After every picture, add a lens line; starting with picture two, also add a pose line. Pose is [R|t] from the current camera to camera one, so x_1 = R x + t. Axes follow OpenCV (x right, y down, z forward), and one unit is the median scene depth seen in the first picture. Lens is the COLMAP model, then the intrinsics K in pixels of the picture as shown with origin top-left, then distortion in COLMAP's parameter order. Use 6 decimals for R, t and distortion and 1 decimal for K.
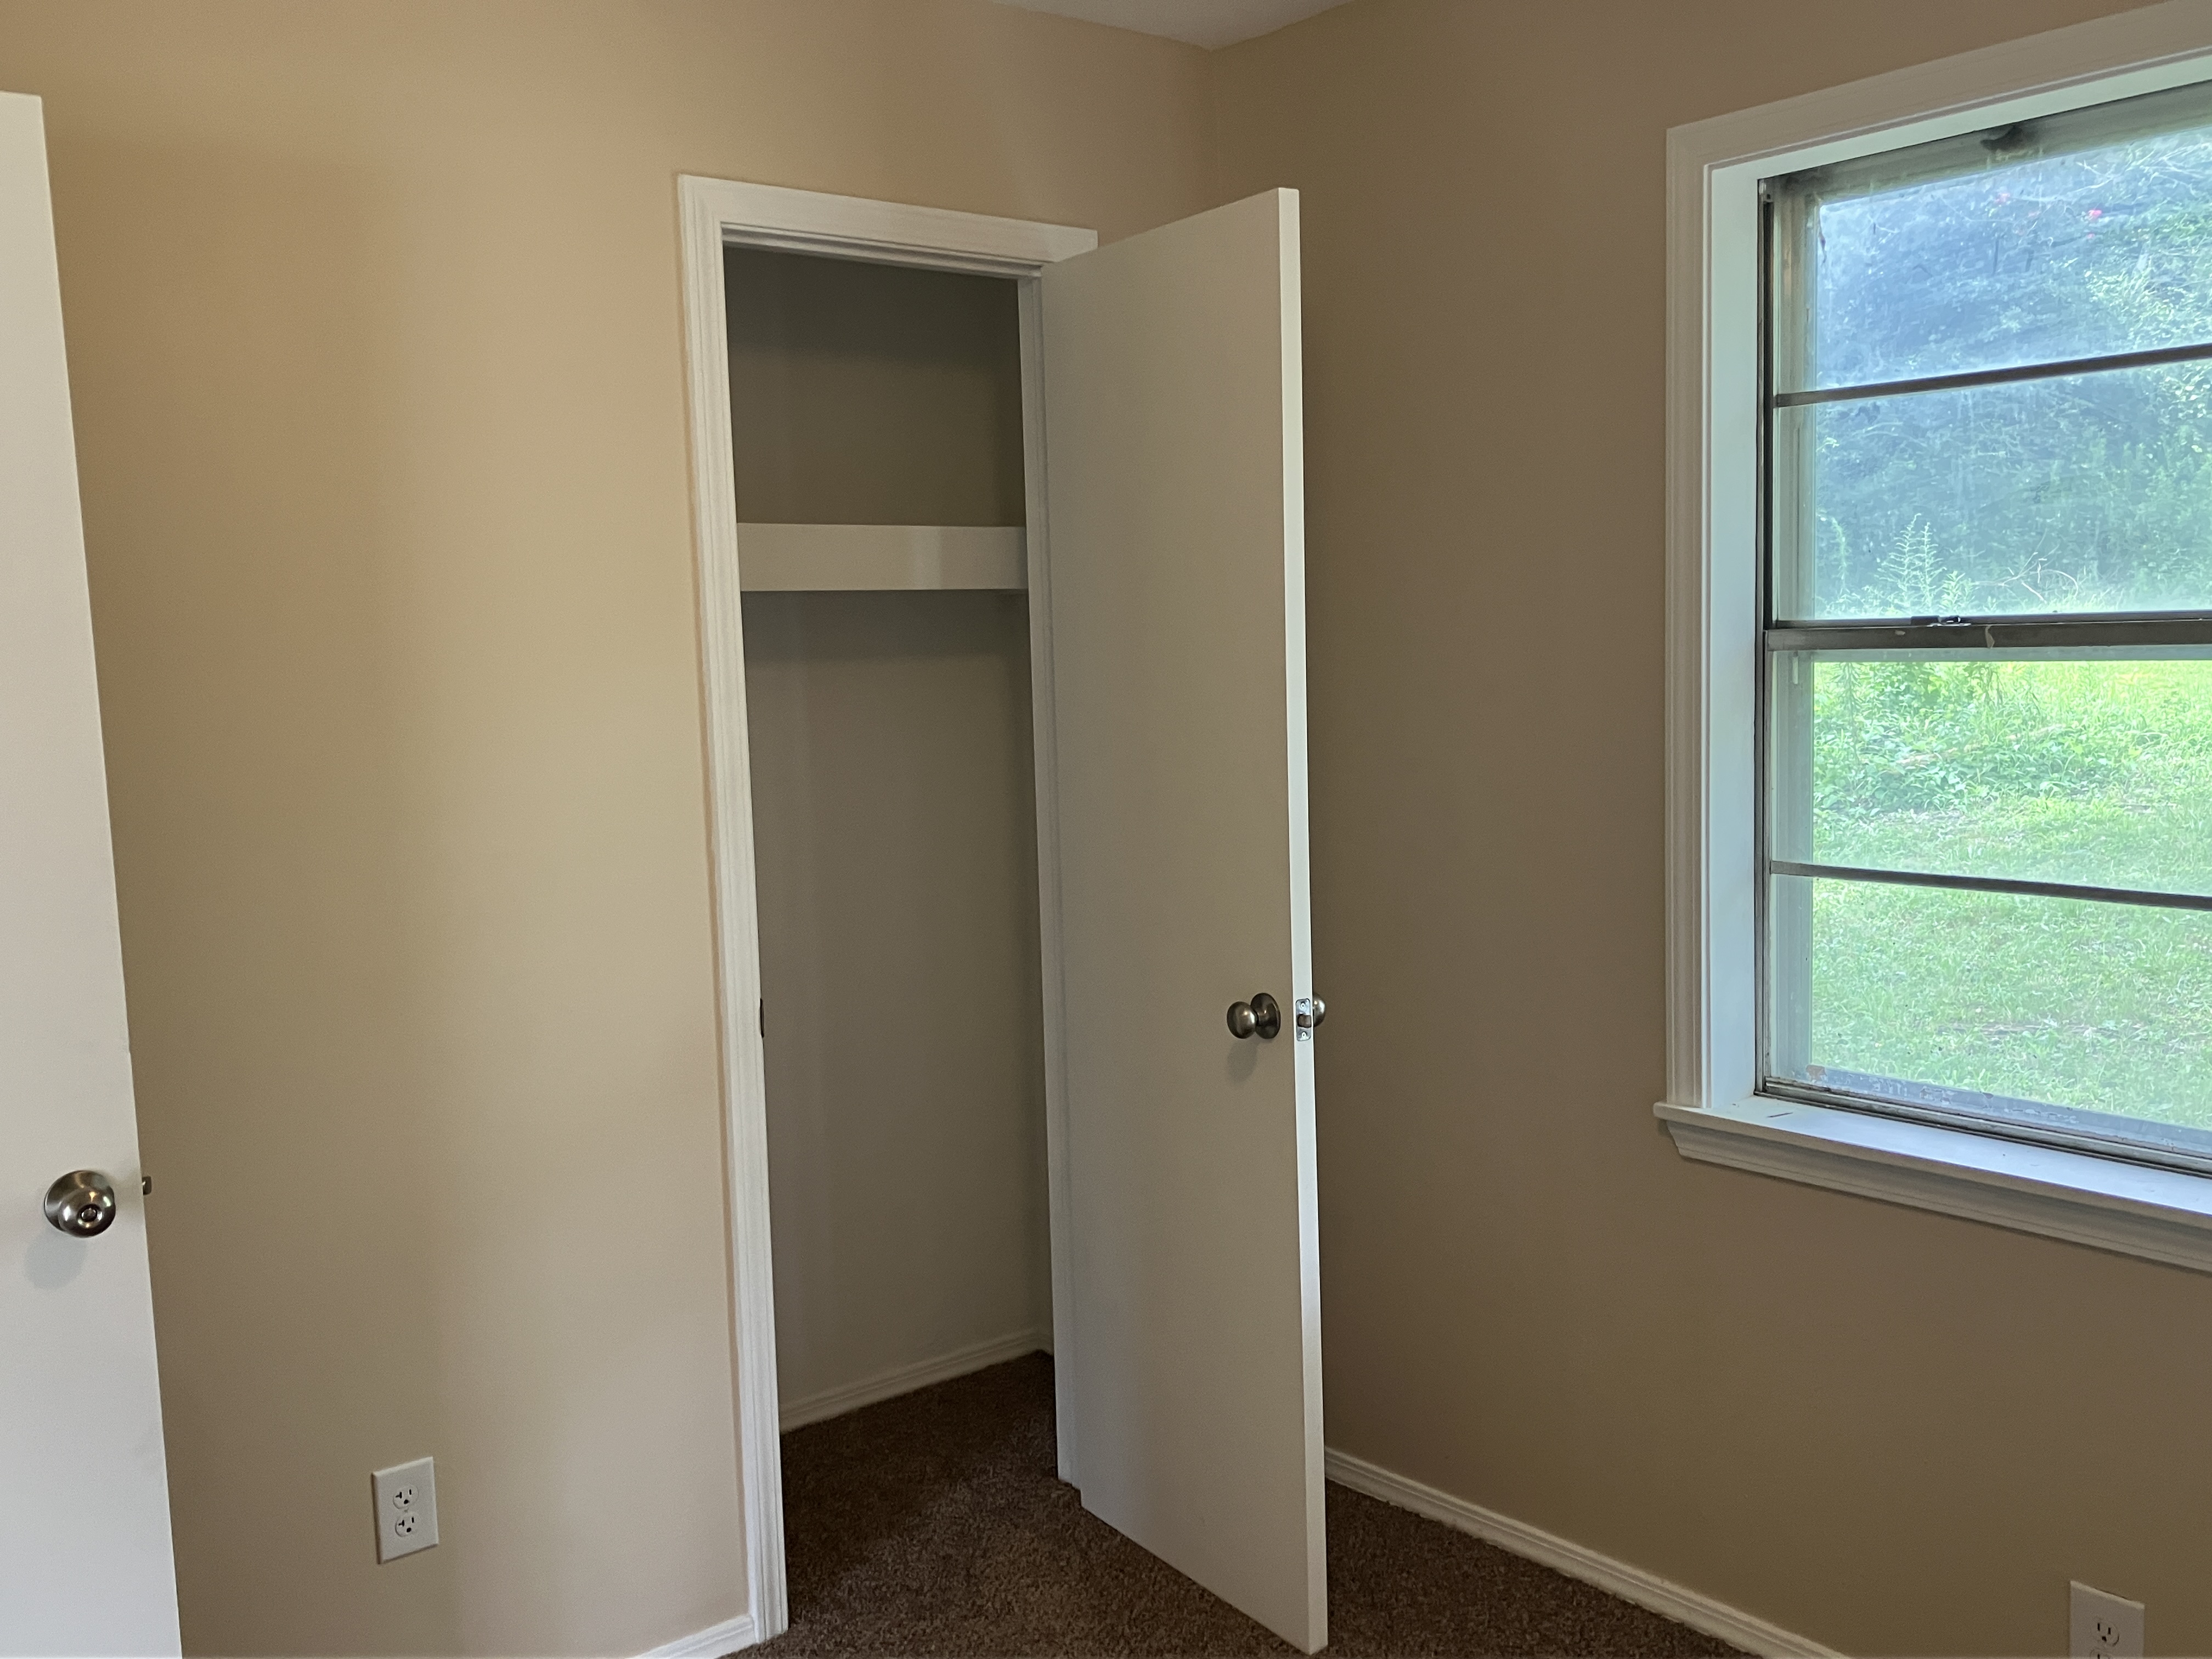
lens RADIAL K [[2007.2, 0, 1106.0], [0, 2007.2, 829.5], [0, 0, 1]] dist [-0.005123, -0.002309]
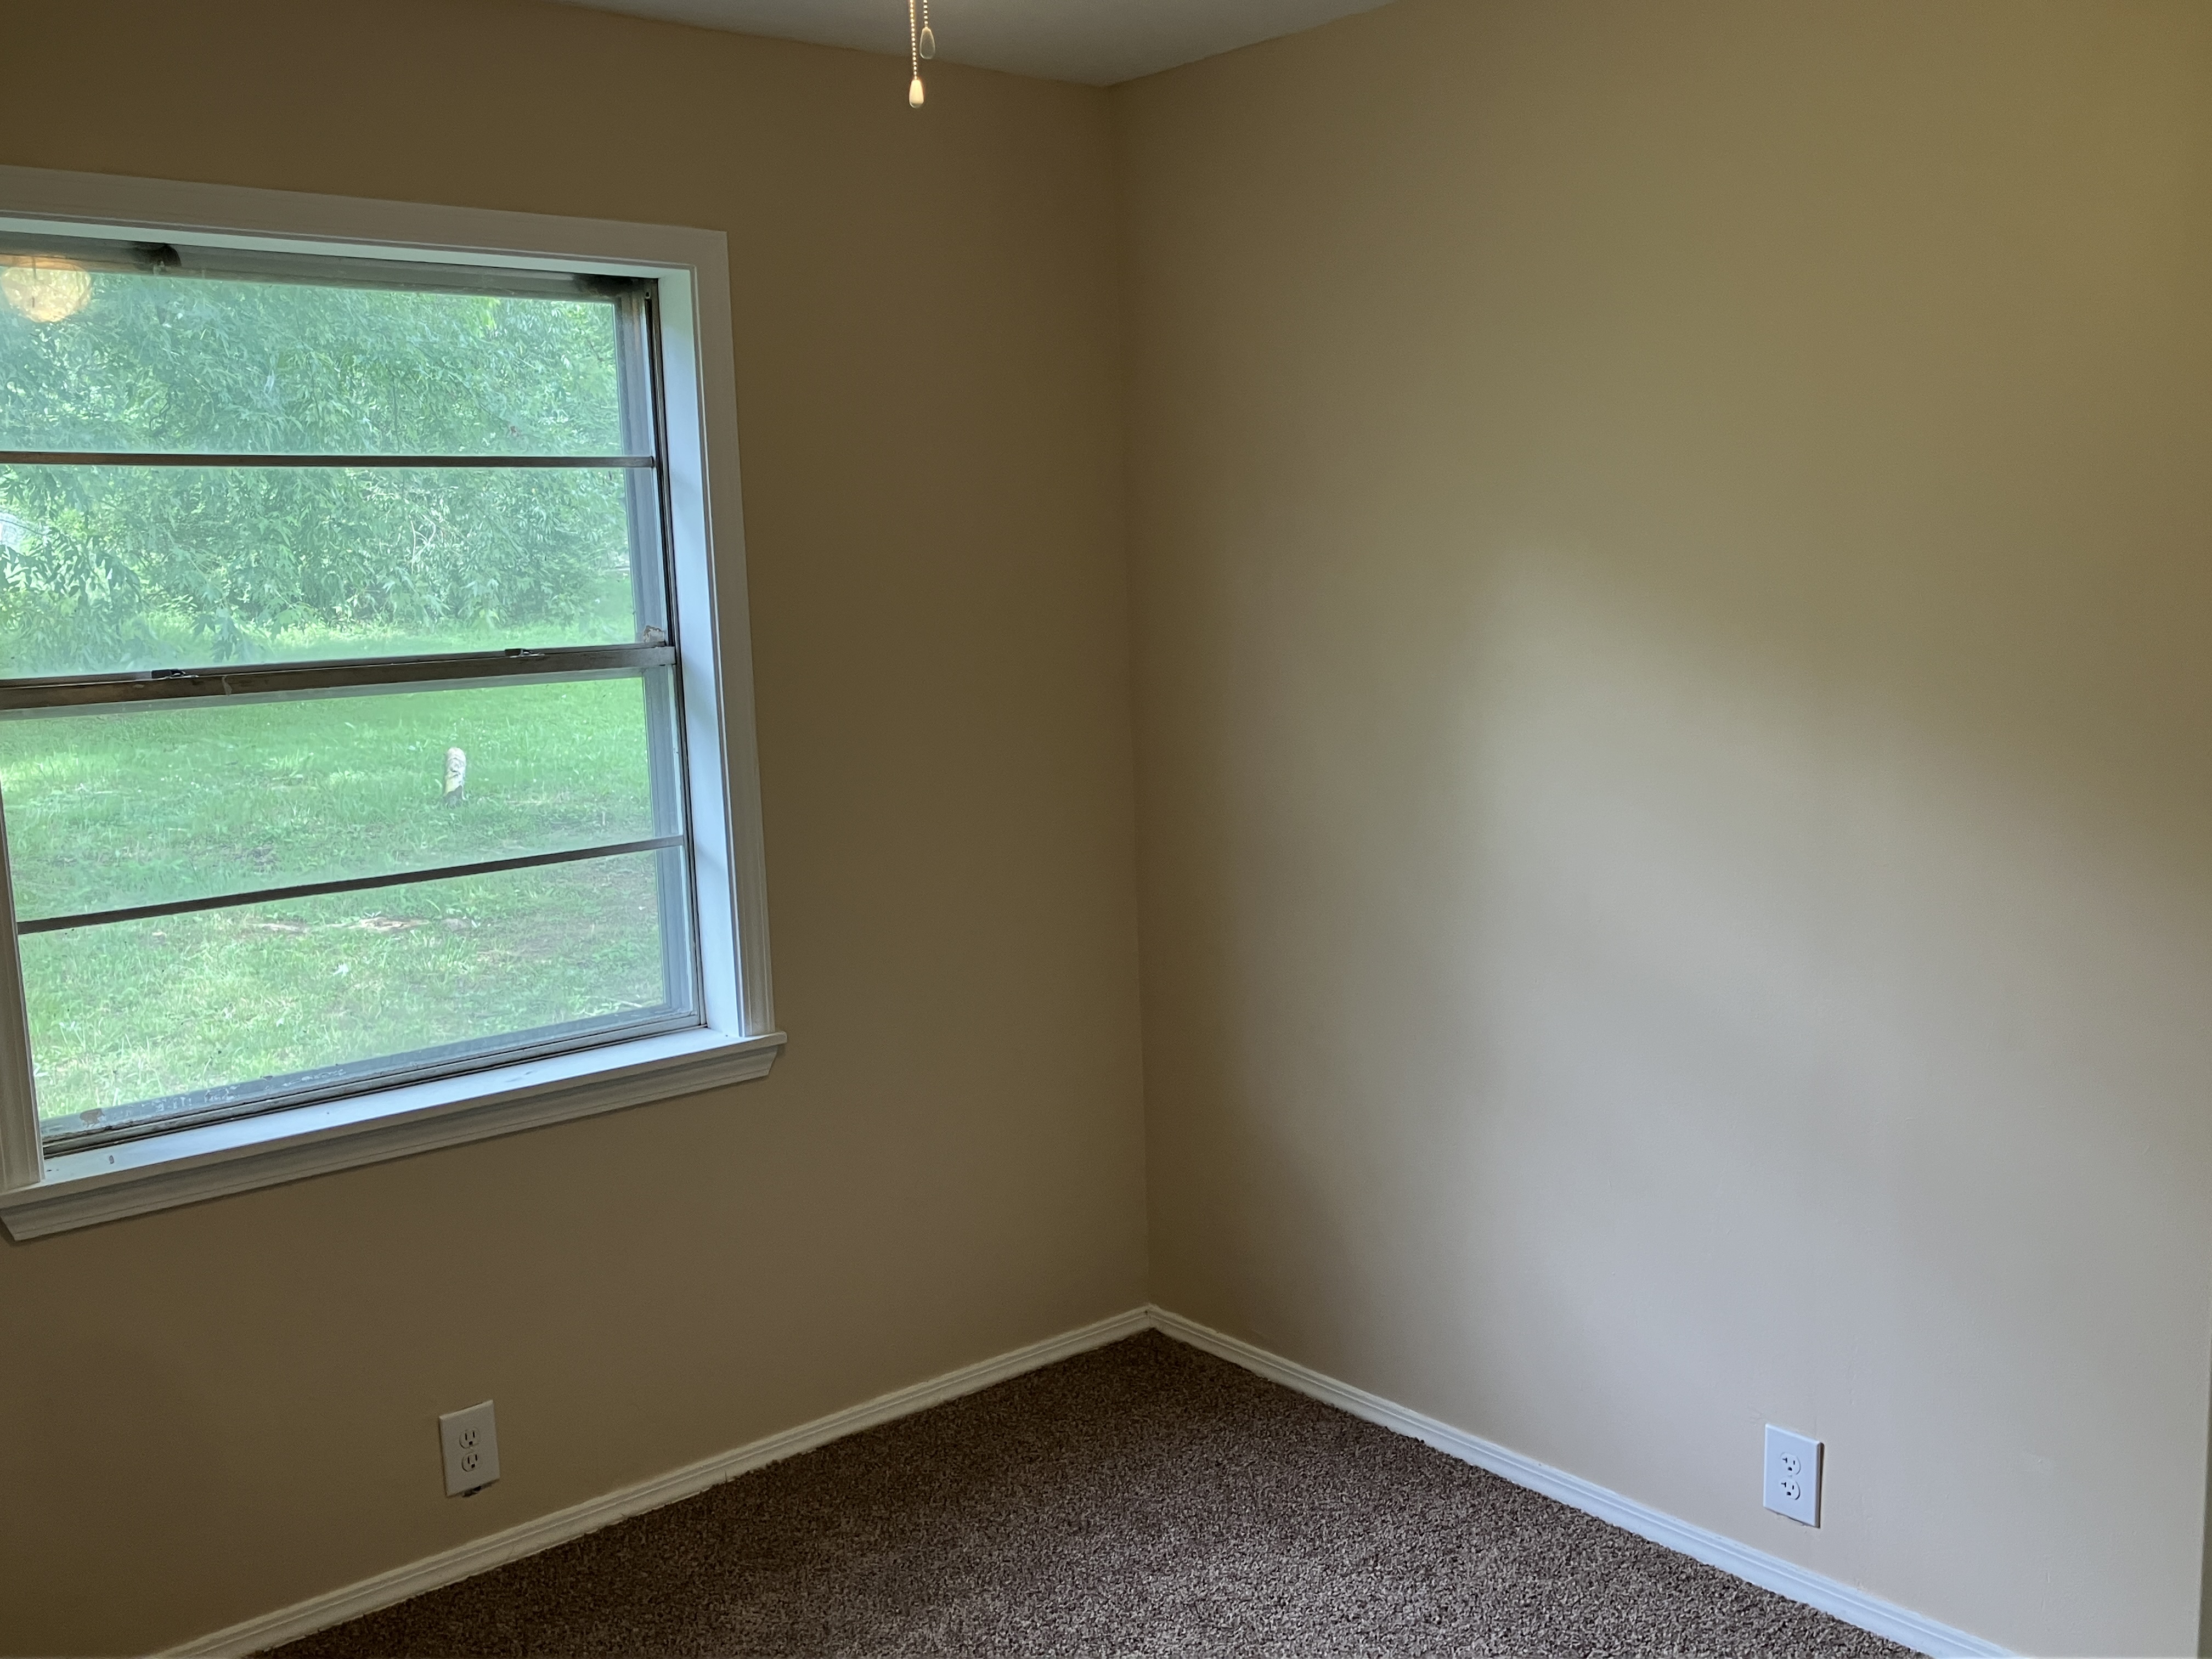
lens RADIAL K [[2007.2, 0, 1106.0], [0, 2007.2, 829.5], [0, 0, 1]] dist [-0.005123, -0.002309]
pose [[-0.011772, -0.122940, 0.992344, -0.704290], [0.123813, 0.984597, 0.123449, -0.092840], [-0.992236, 0.124319, 0.003631, 0.498628]]
